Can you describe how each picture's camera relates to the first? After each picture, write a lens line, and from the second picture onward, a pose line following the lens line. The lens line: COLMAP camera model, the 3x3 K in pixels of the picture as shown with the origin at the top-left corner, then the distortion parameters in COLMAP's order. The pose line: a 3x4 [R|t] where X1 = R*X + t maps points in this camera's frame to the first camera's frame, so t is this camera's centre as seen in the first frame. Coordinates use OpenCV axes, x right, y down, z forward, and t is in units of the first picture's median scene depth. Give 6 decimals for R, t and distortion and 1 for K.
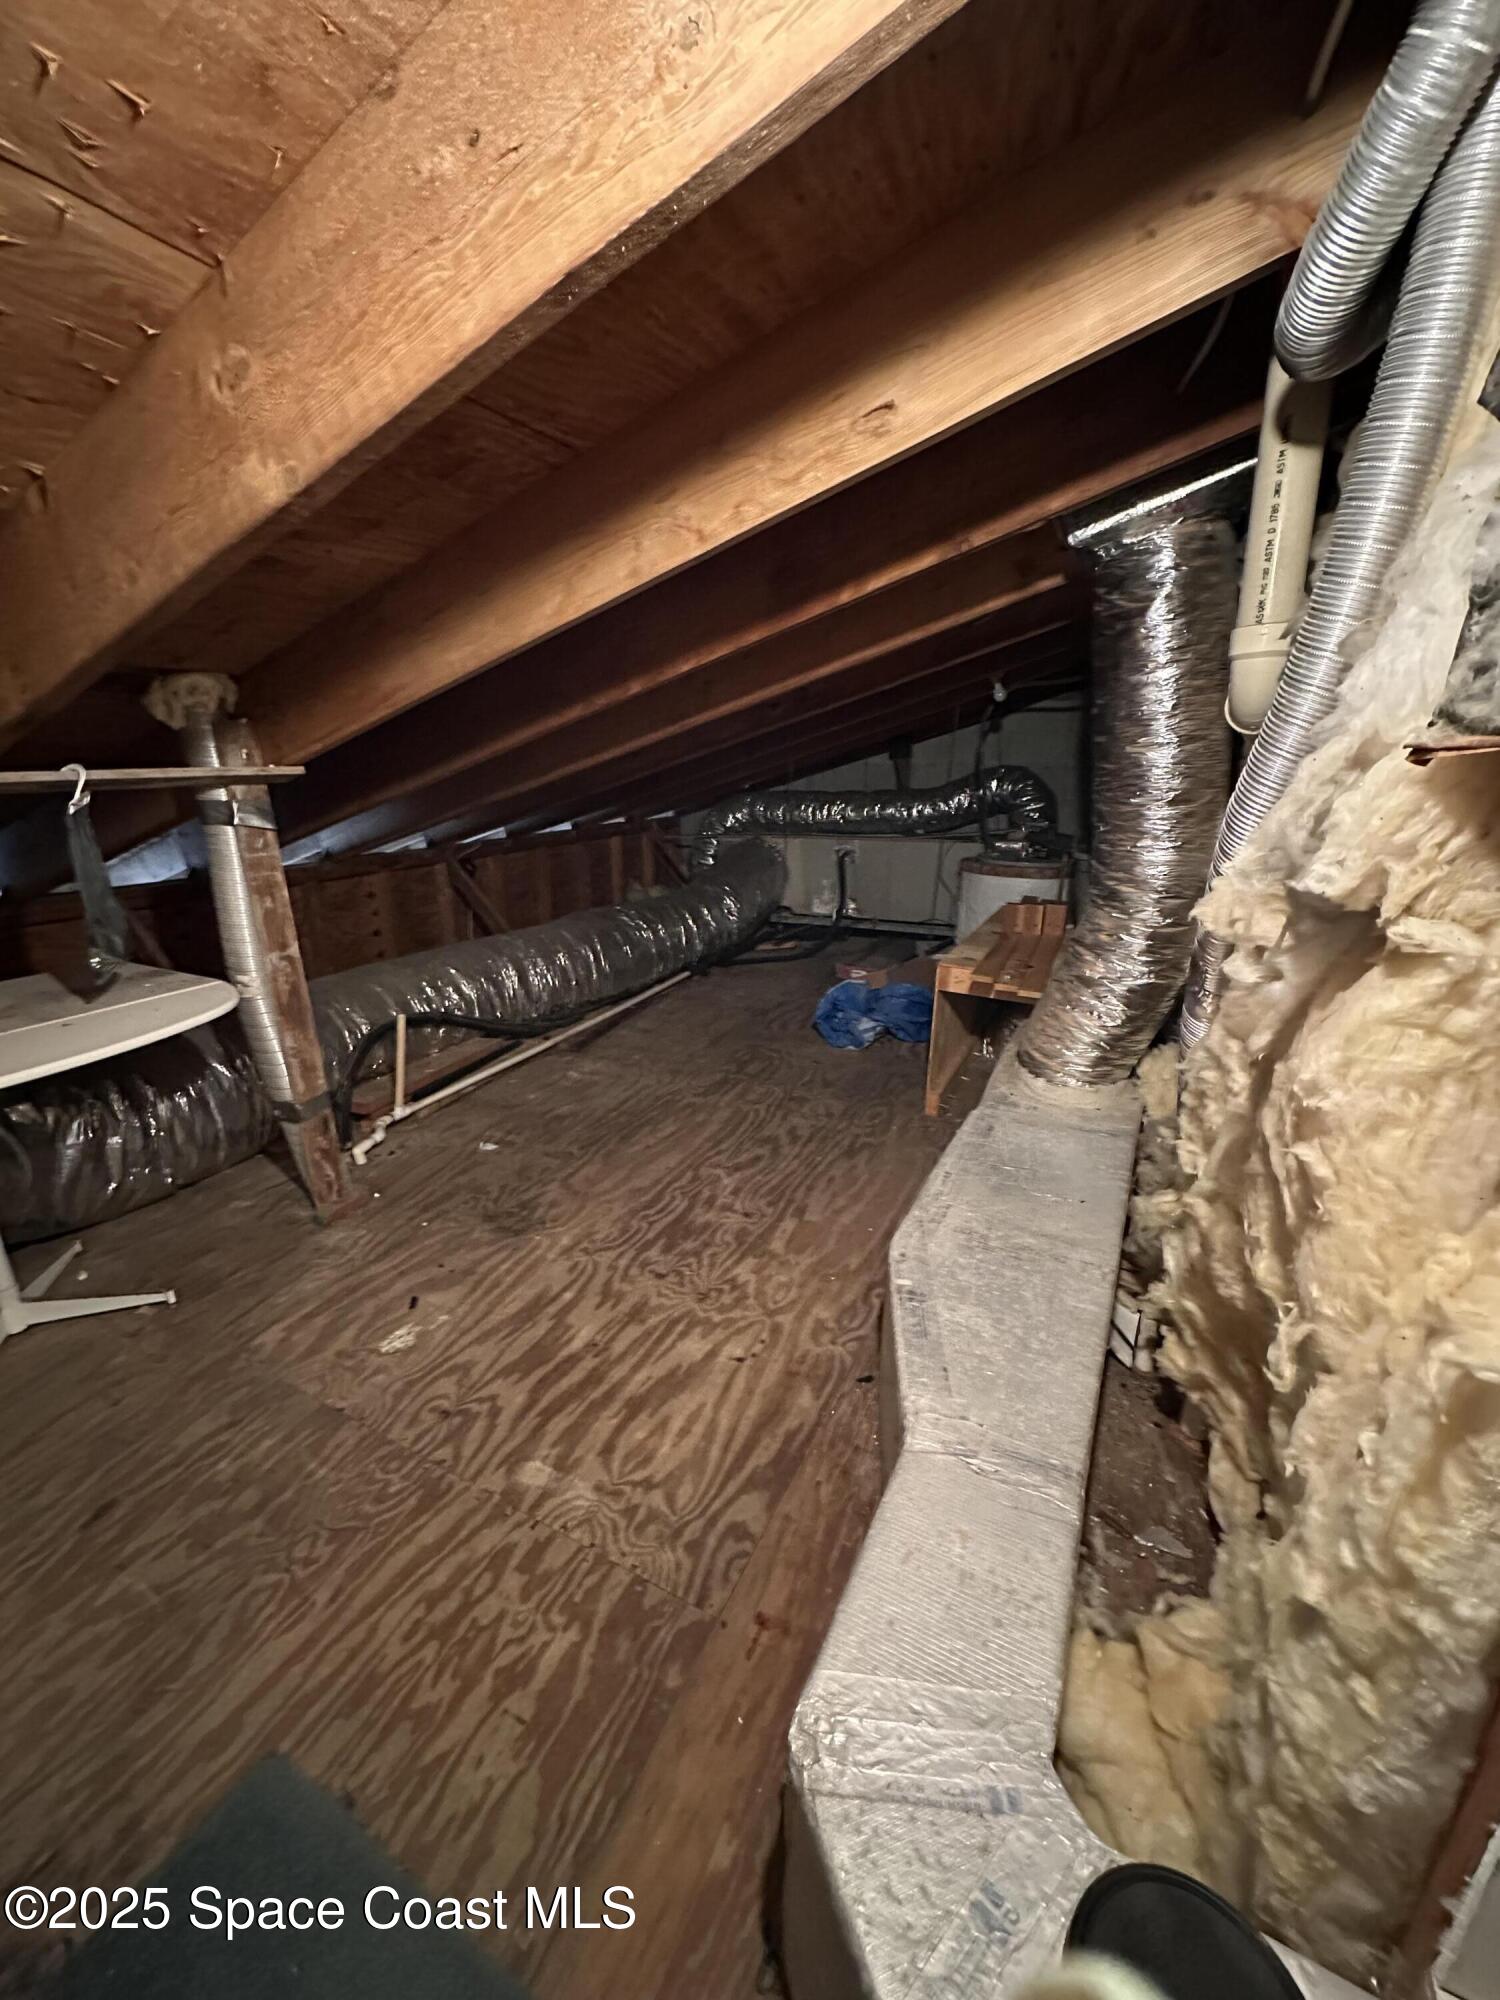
lens RADIAL K [[794.0, 0, 750.0], [0, 794.0, 1000.0], [0, 0, 1]] dist [-0.001178, 0.000446]
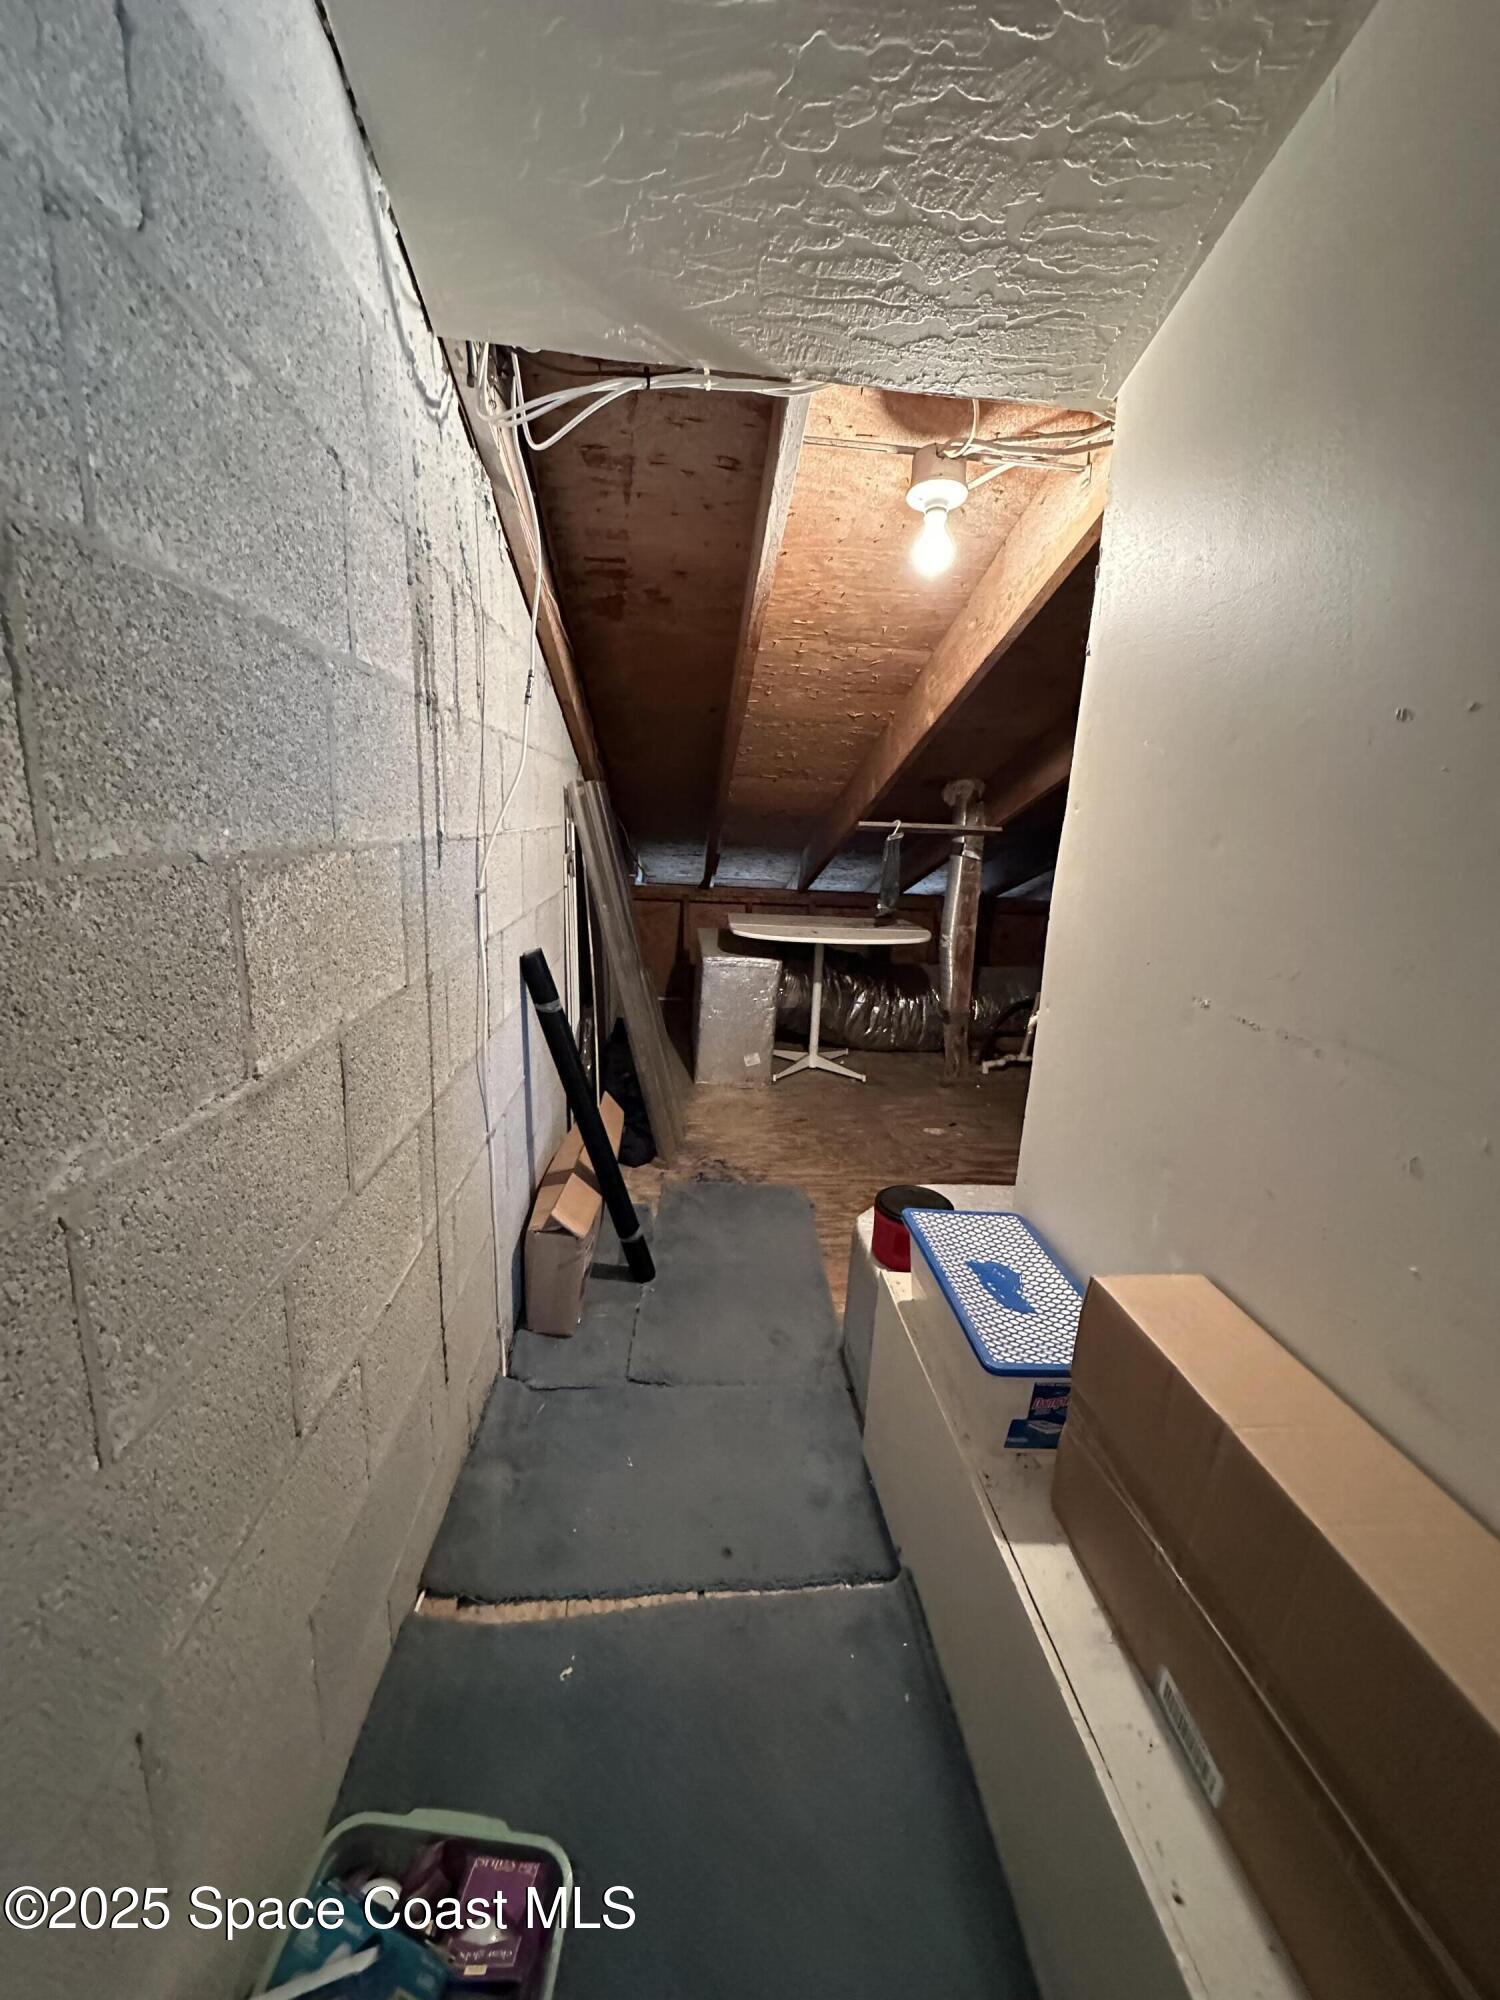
lens RADIAL K [[794.0, 0, 750.0], [0, 794.0, 1000.0], [0, 0, 1]] dist [-0.001178, 0.000446]
pose [[0.522832, 0.214867, -0.824911, 0.725113], [-0.296536, 0.953115, 0.060315, 0.145108], [0.799195, 0.213081, 0.562035, -0.399407]]
